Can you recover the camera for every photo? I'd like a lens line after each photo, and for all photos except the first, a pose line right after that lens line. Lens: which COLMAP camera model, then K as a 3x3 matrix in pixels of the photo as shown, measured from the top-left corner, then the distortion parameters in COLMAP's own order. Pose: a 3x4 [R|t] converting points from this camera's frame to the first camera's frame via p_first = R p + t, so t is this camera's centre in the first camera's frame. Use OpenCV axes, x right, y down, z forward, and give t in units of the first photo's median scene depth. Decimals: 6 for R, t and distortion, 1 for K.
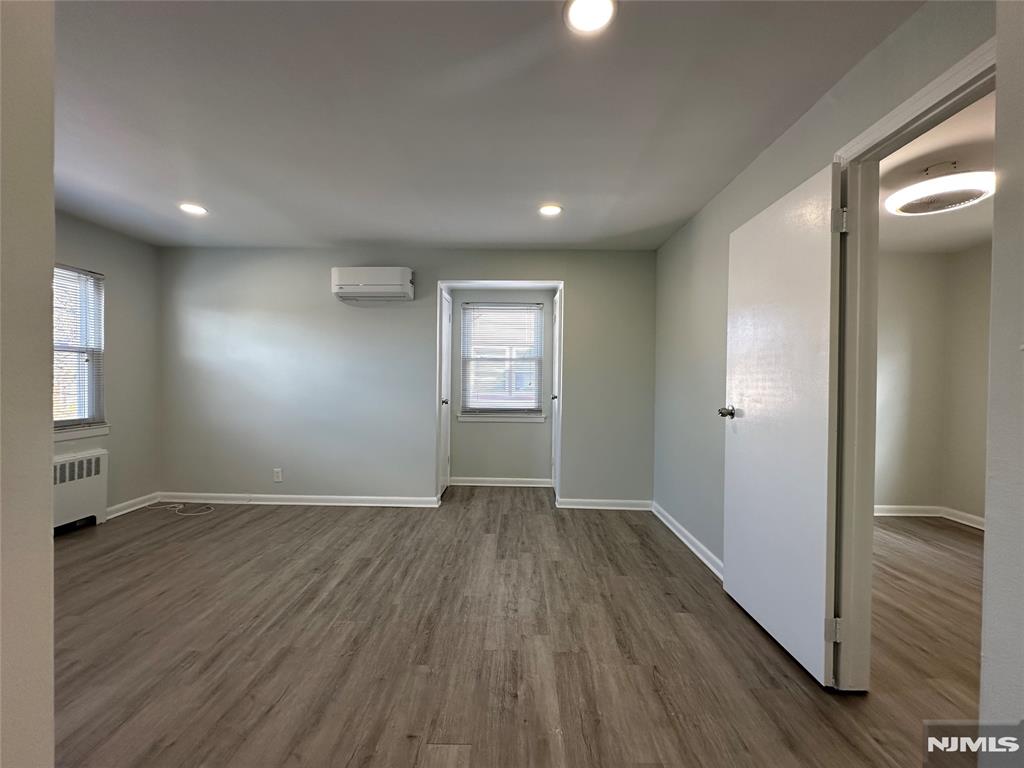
lens RADIAL K [[410.6, 0, 512.0], [0, 410.6, 384.0], [0, 0, 1]] dist [-0.000663, 0.000208]
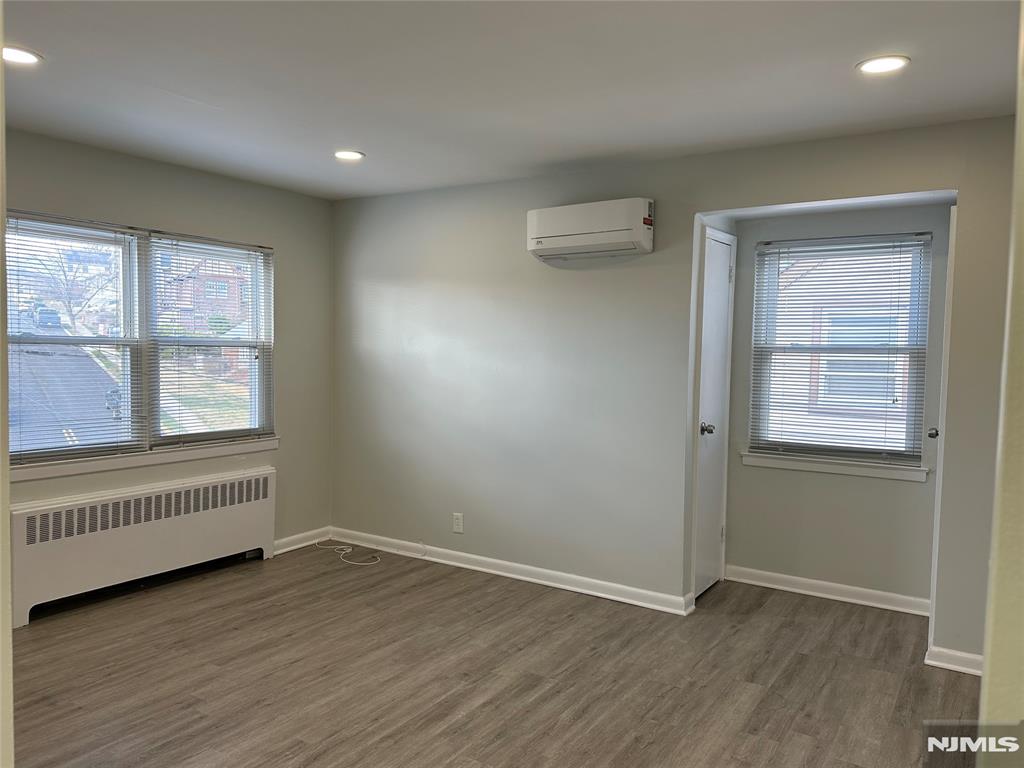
lens RADIAL K [[773.9, 0, 512.0], [0, 773.9, 384.0], [0, 0, 1]] dist [0.119484, -0.199512]
pose [[0.846998, 0.030053, -0.530746, 0.214816], [-0.013685, 0.999303, 0.034745, -0.064224], [0.531420, -0.022165, 0.846818, -0.046026]]
